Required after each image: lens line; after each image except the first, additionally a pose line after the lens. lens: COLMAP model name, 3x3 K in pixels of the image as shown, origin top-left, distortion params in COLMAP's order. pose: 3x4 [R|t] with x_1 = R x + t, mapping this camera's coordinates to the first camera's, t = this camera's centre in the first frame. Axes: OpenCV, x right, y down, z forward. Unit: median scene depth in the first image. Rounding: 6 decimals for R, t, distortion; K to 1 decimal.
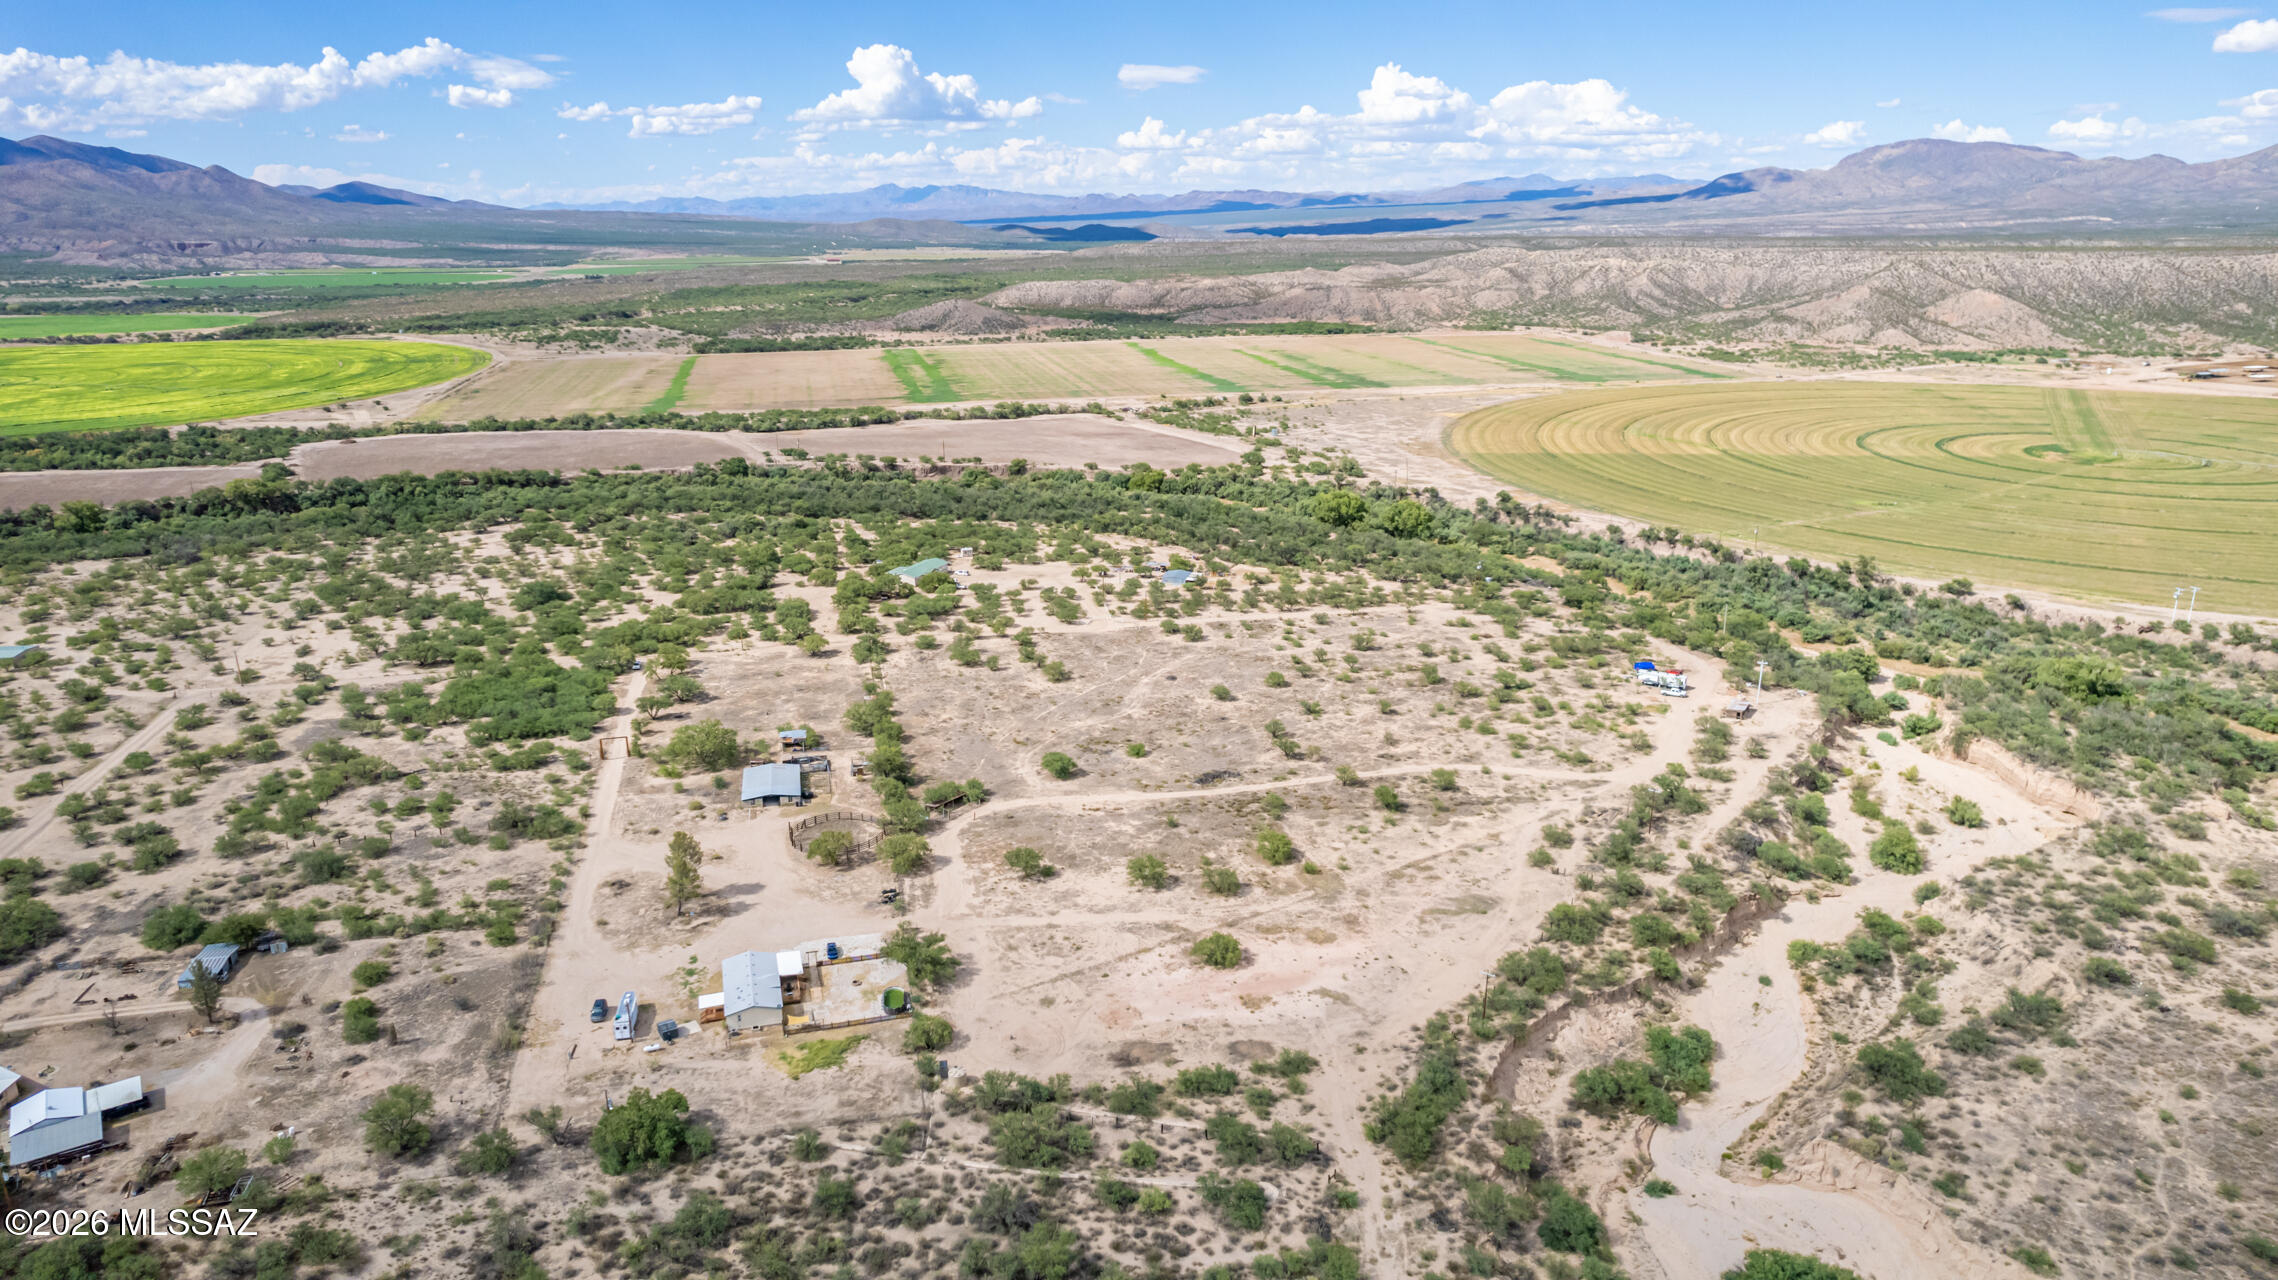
lens RADIAL K [[1458.1, 0, 1150.6], [0, 1458.1, 638.4], [0, 0, 1]] dist [-0.074806, 0.069920]
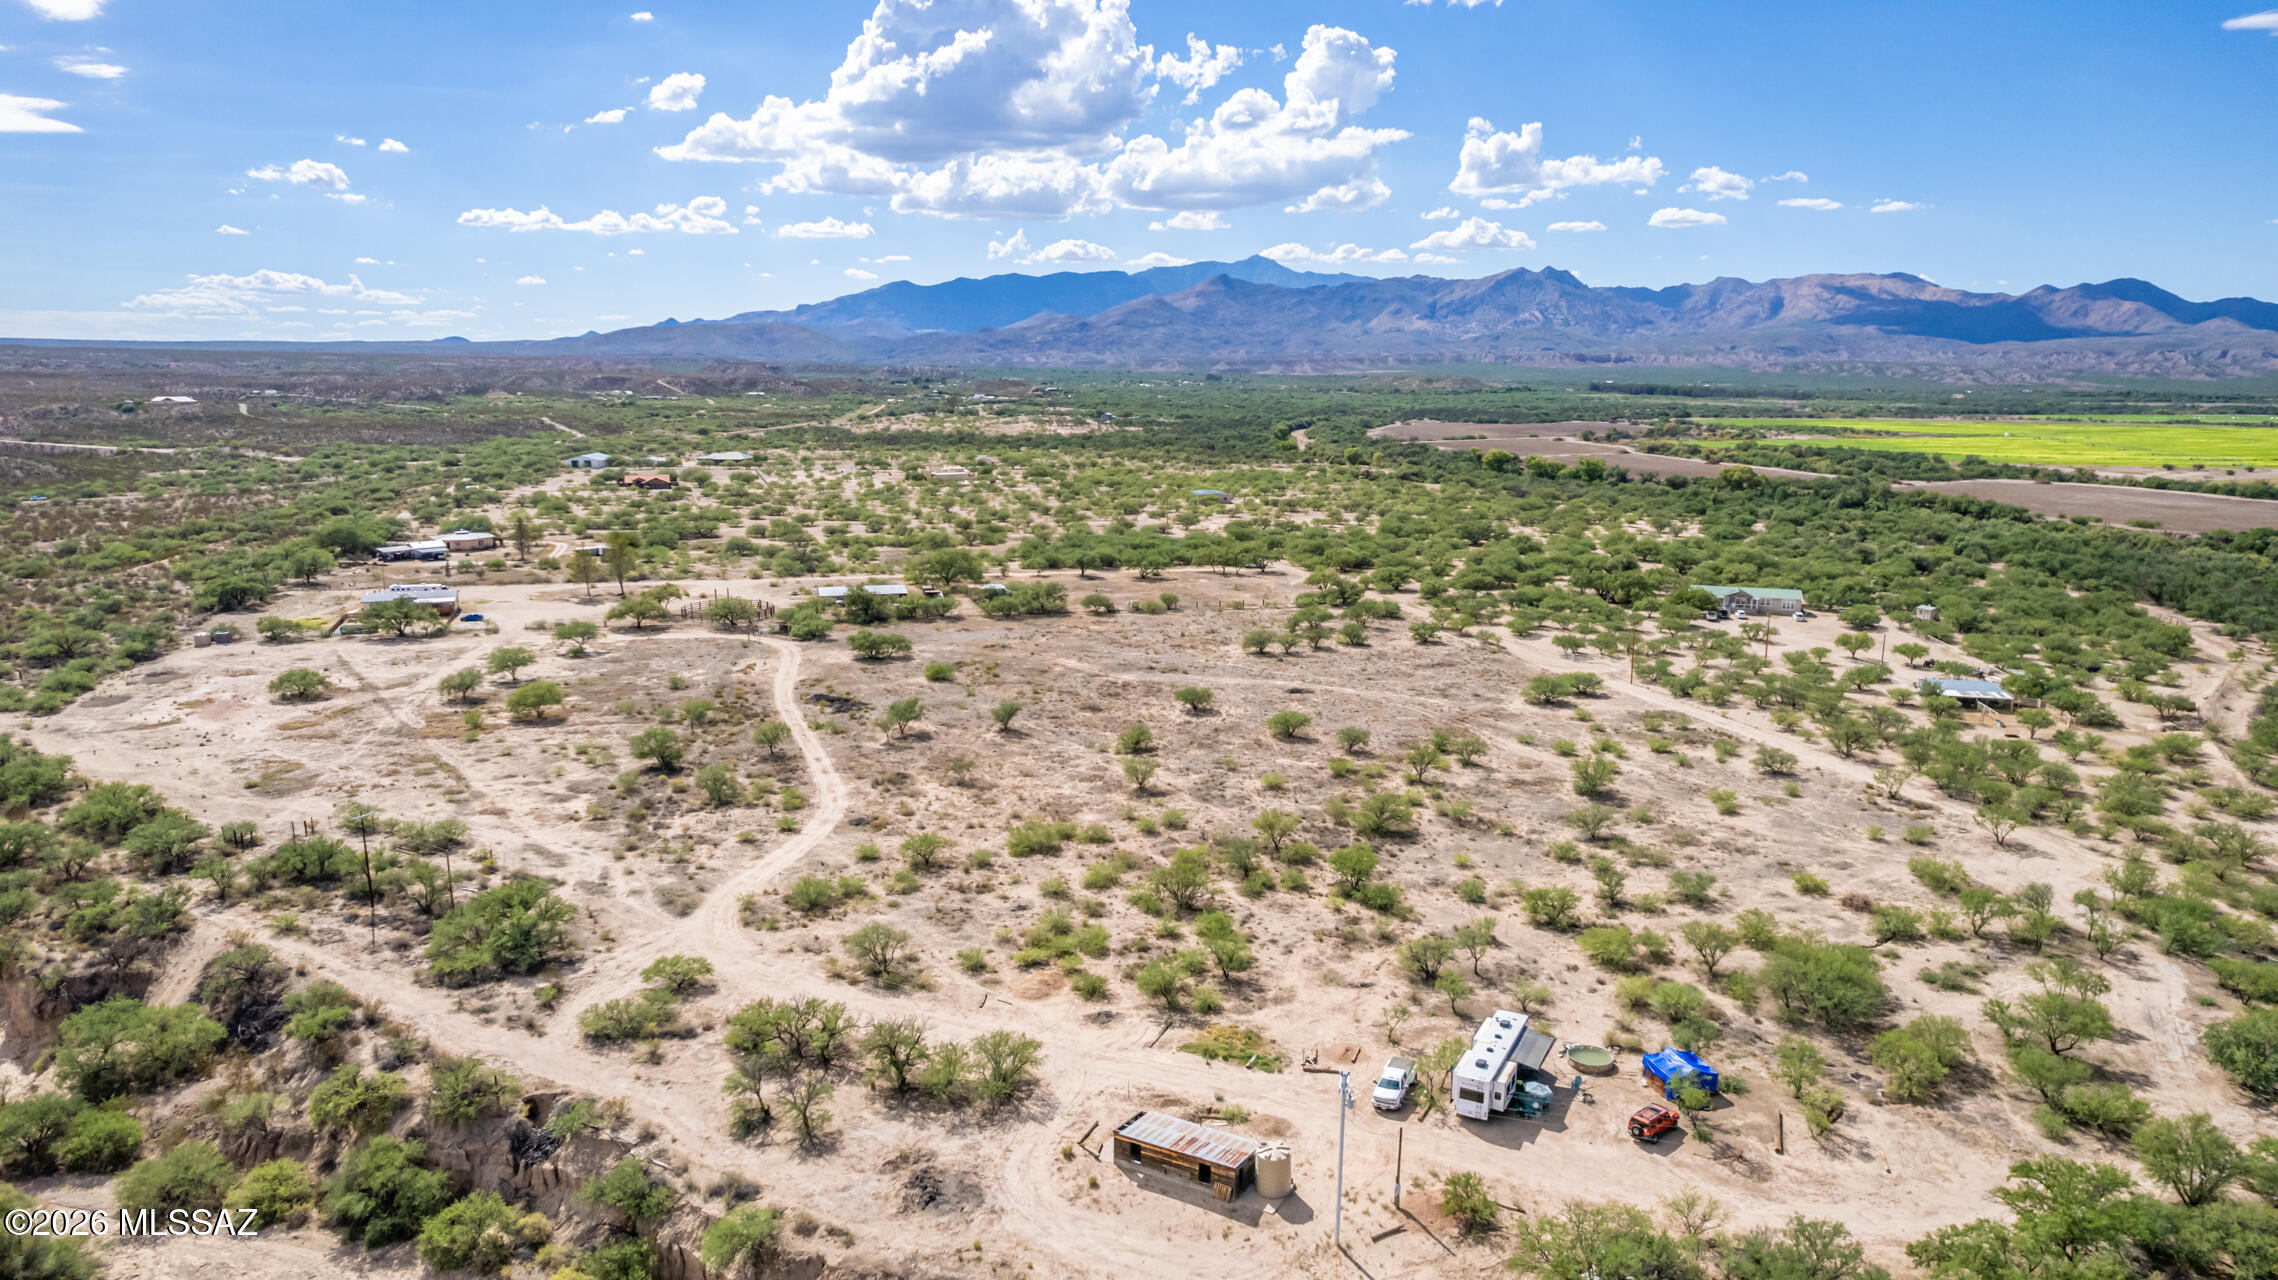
lens RADIAL K [[1458.1, 0, 1160.6], [0, 1458.1, 655.2], [0, 0, 1]] dist [-0.074806, 0.069920]
pose [[0.059902, 0.200694, -0.977821, 0.353642], [-0.286538, 0.941811, 0.175749, -0.045255], [0.956194, 0.269655, 0.113923, 0.511716]]
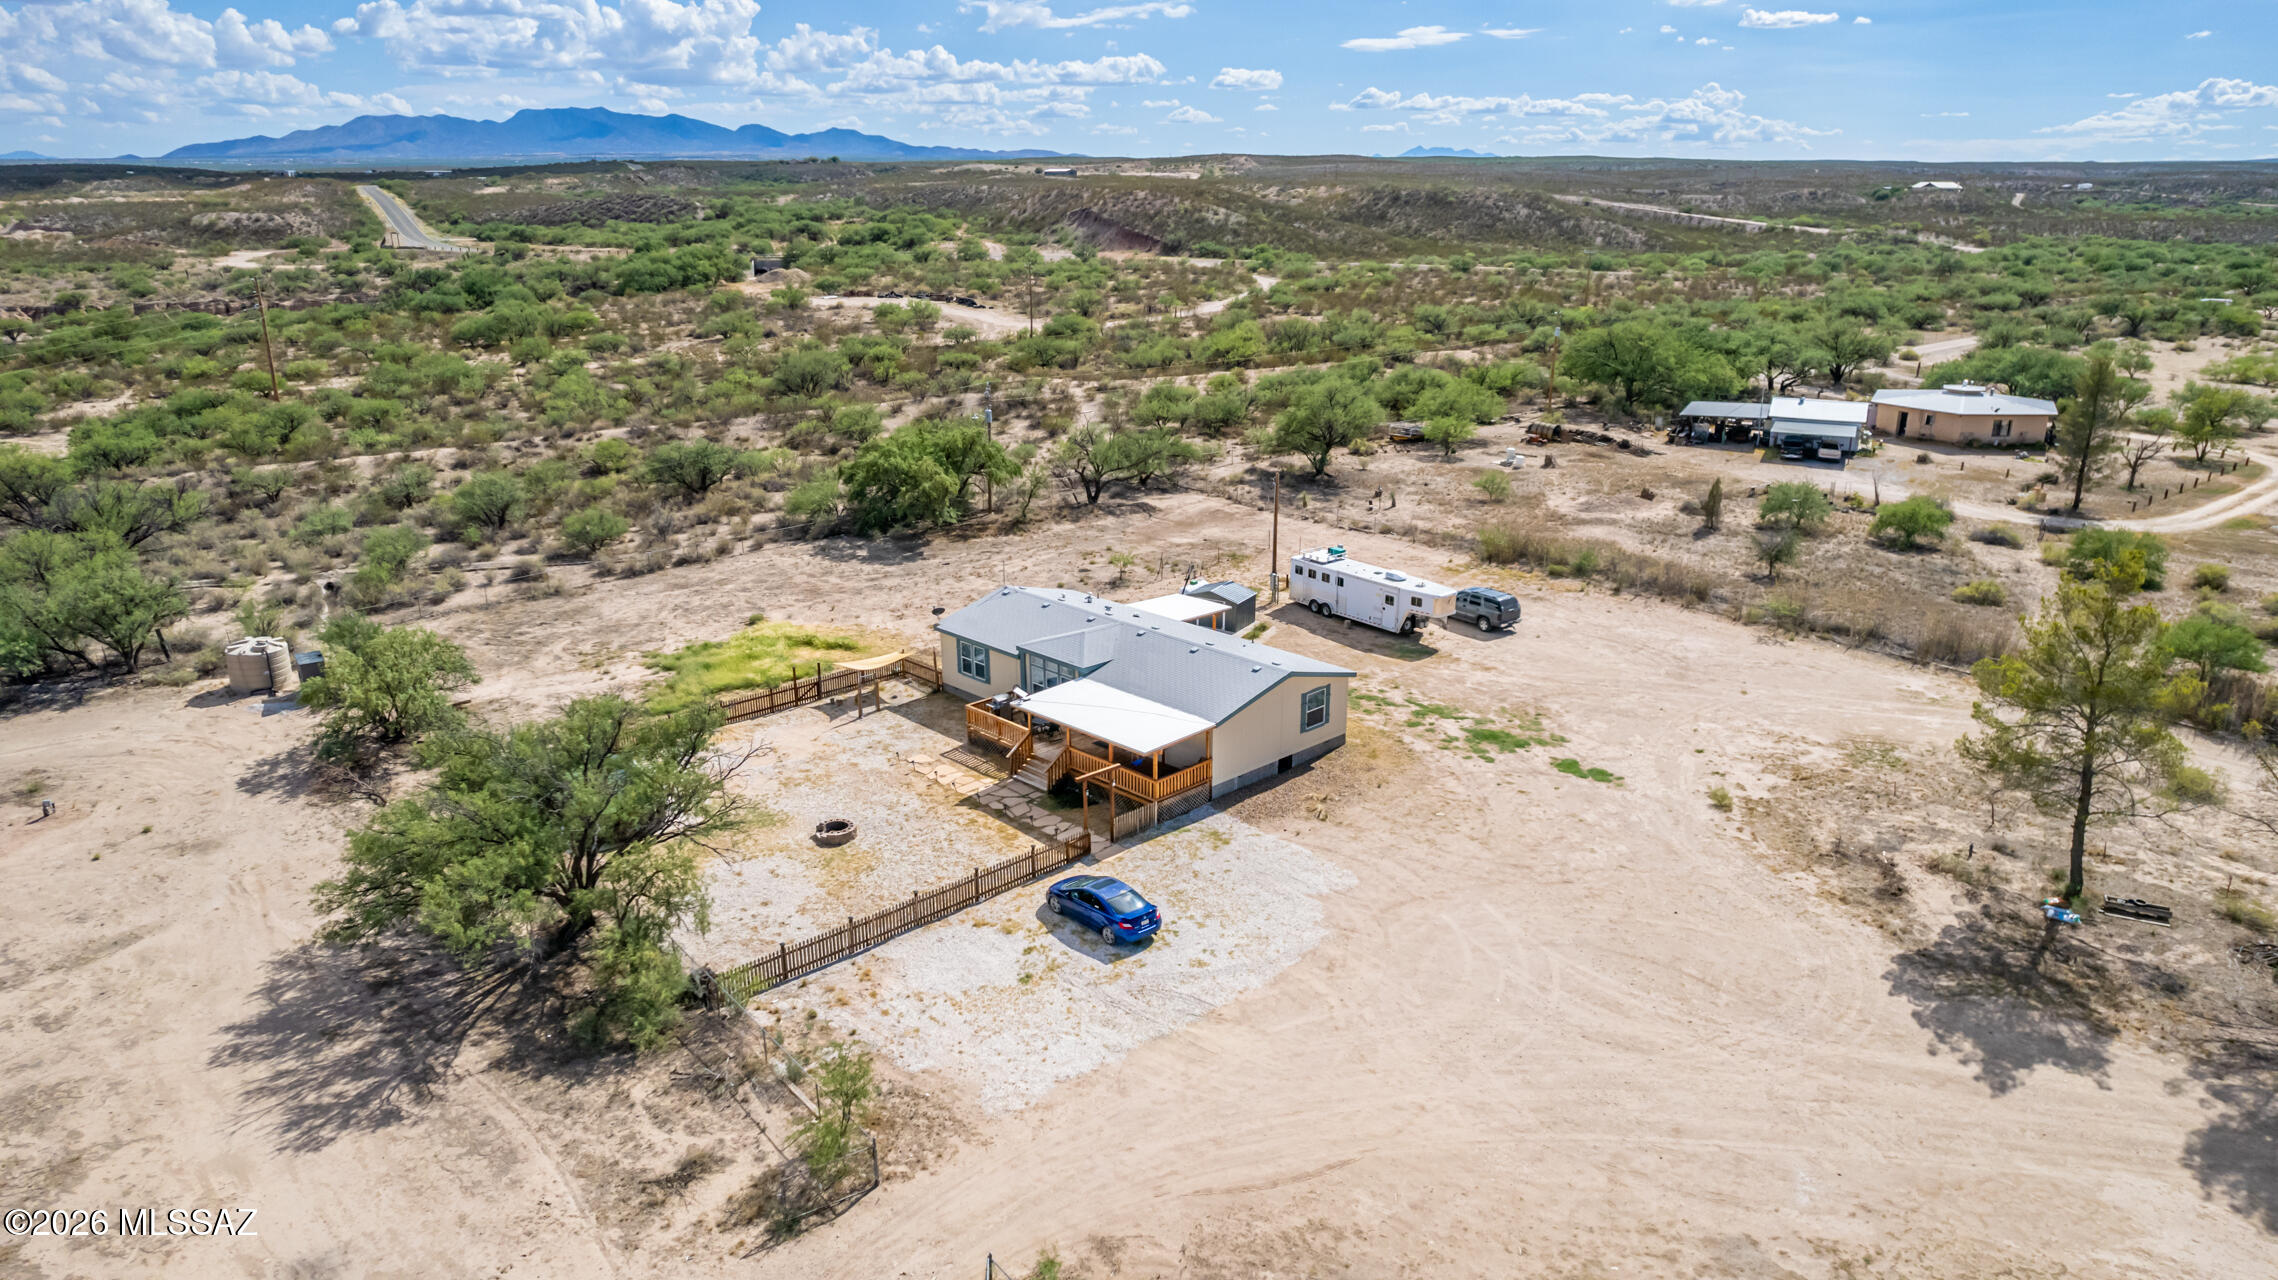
lens RADIAL K [[1458.1, 0, 1142.4], [0, 1458.1, 627.9], [0, 0, 1]] dist [-0.074806, 0.069920]
pose [[-0.890325, 0.136485, -0.434389, -0.051804], [-0.126497, 0.842318, 0.523926, 0.029929], [0.437402, 0.521413, -0.732672, 0.407292]]
